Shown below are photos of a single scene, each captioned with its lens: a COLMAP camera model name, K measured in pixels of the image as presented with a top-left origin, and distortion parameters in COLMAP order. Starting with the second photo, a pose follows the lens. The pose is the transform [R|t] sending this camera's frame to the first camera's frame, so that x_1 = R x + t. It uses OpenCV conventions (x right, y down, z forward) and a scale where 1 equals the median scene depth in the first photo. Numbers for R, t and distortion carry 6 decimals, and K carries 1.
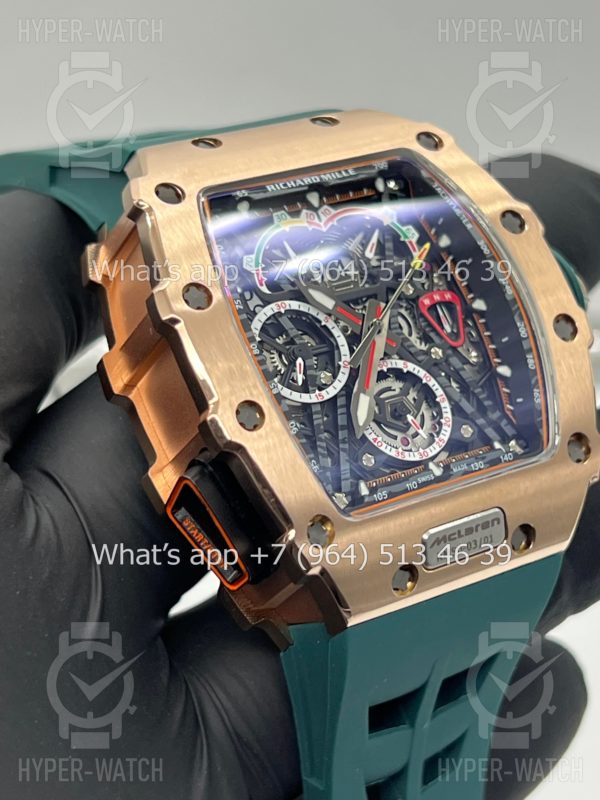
lens RADIAL K [[1951.8, 0, 335.6], [0, 1951.8, 398.4], [0, 0, 1]] dist [0.083591, 0.373094]
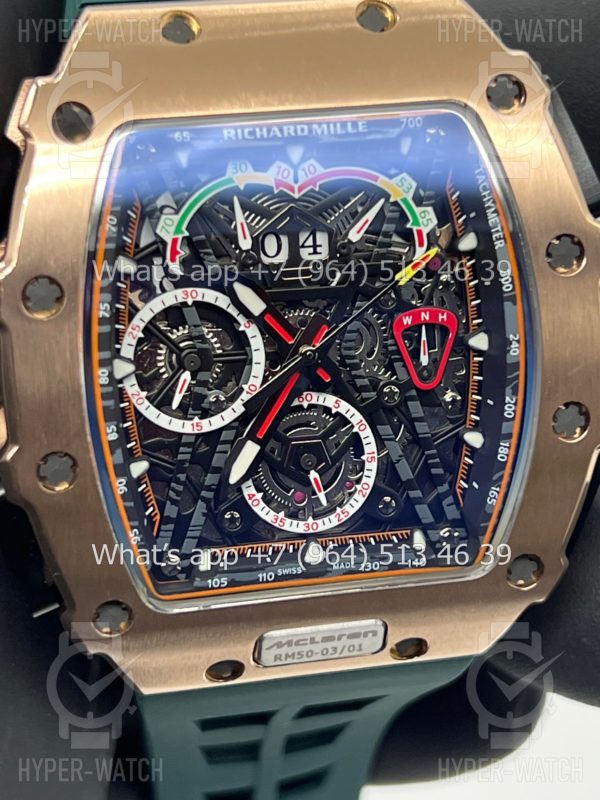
lens RADIAL K [[1951.8, 0, 335.6], [0, 1951.8, 398.4], [0, 0, 1]] dist [0.083591, 0.373094]
pose [[0.905386, 0.386612, -0.175520, 0.167605], [-0.258169, 0.829464, 0.495316, -0.394926], [0.337082, -0.403138, 0.850797, 0.354465]]
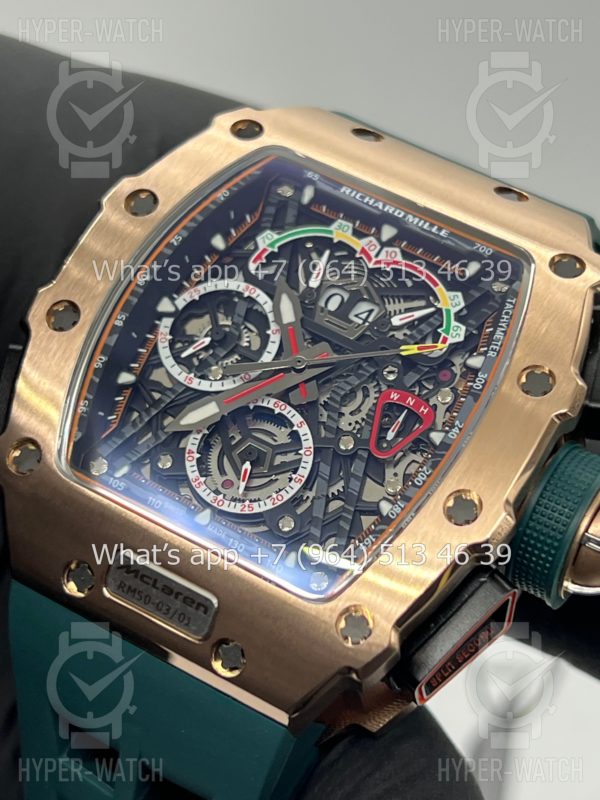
lens RADIAL K [[1951.8, 0, 335.6], [0, 1951.8, 398.4], [0, 0, 1]] dist [0.083591, 0.373094]
pose [[0.456864, 0.466717, -0.757266, 0.676347], [-0.592454, 0.794661, 0.132332, -0.146587], [0.663531, 0.388188, 0.639560, 0.466064]]
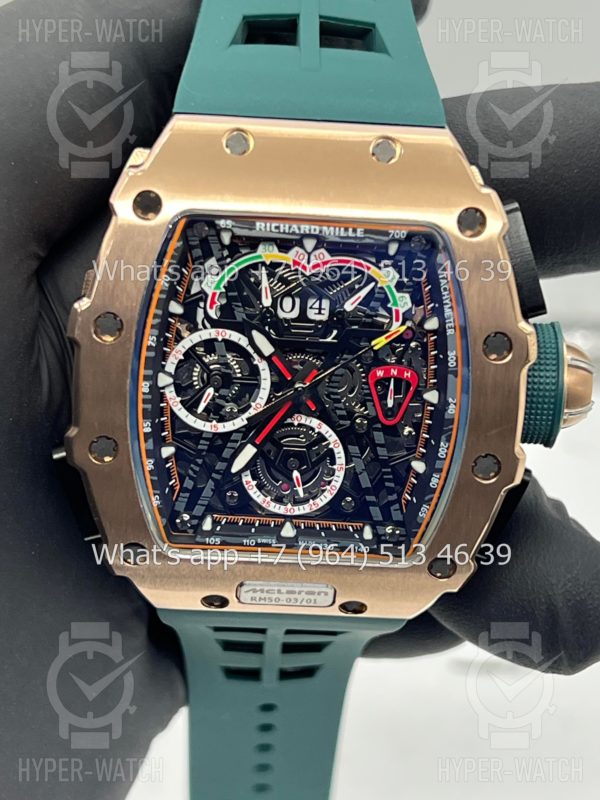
lens RADIAL K [[1951.8, 0, 335.6], [0, 1951.8, 398.4], [0, 0, 1]] dist [0.083591, 0.373094]
pose [[0.803649, 0.540708, -0.248563, 0.290207], [-0.302530, 0.730885, 0.611787, -0.659425], [0.512469, -0.416464, 0.750955, 0.238118]]
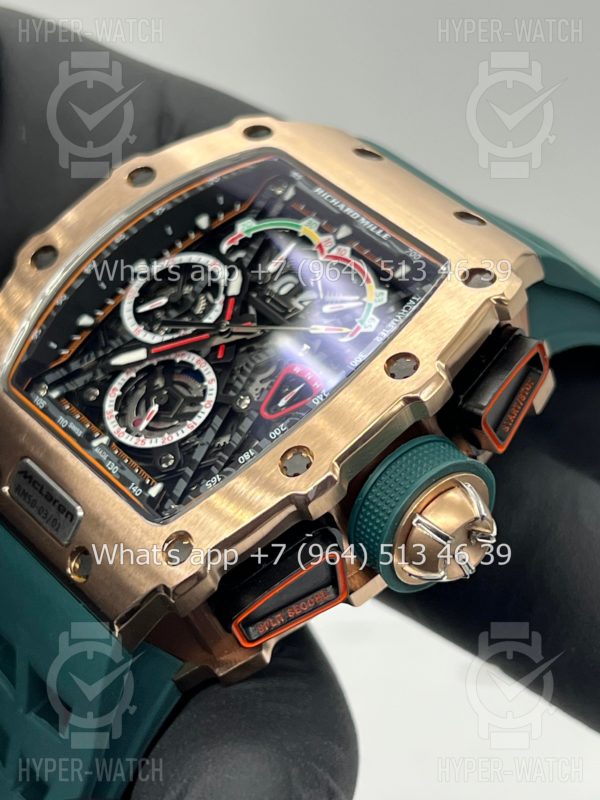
lens RADIAL K [[1951.8, 0, 335.6], [0, 1951.8, 398.4], [0, 0, 1]] dist [0.083591, 0.373094]
pose [[0.117802, 0.414772, -0.902268, 0.875493], [-0.675266, 0.699650, 0.233465, -0.265462], [0.728106, 0.581768, 0.362502, 0.714157]]
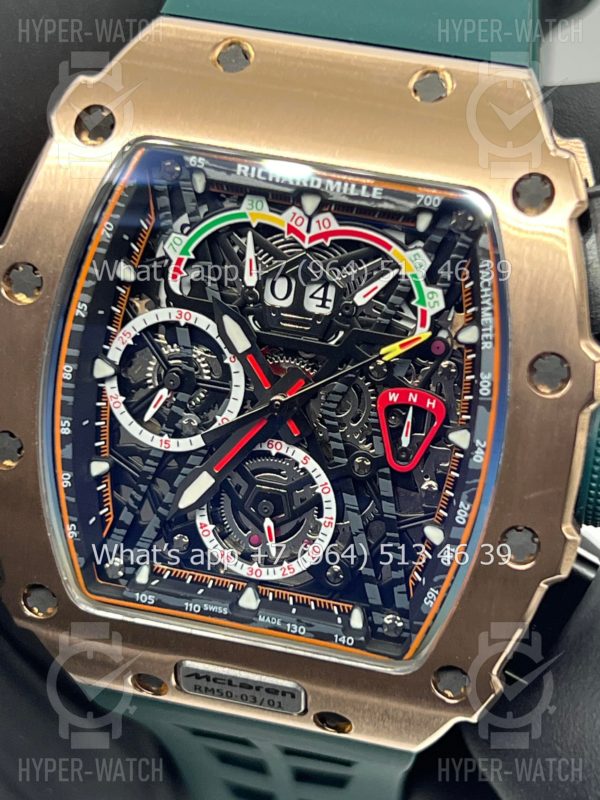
lens RADIAL K [[1951.8, 0, 335.6], [0, 1951.8, 398.4], [0, 0, 1]] dist [0.083591, 0.373094]
pose [[0.662019, 0.606937, -0.439725, 0.357186], [-0.279642, 0.744361, 0.606405, -0.490553], [0.695364, -0.278486, 0.662506, 0.520218]]
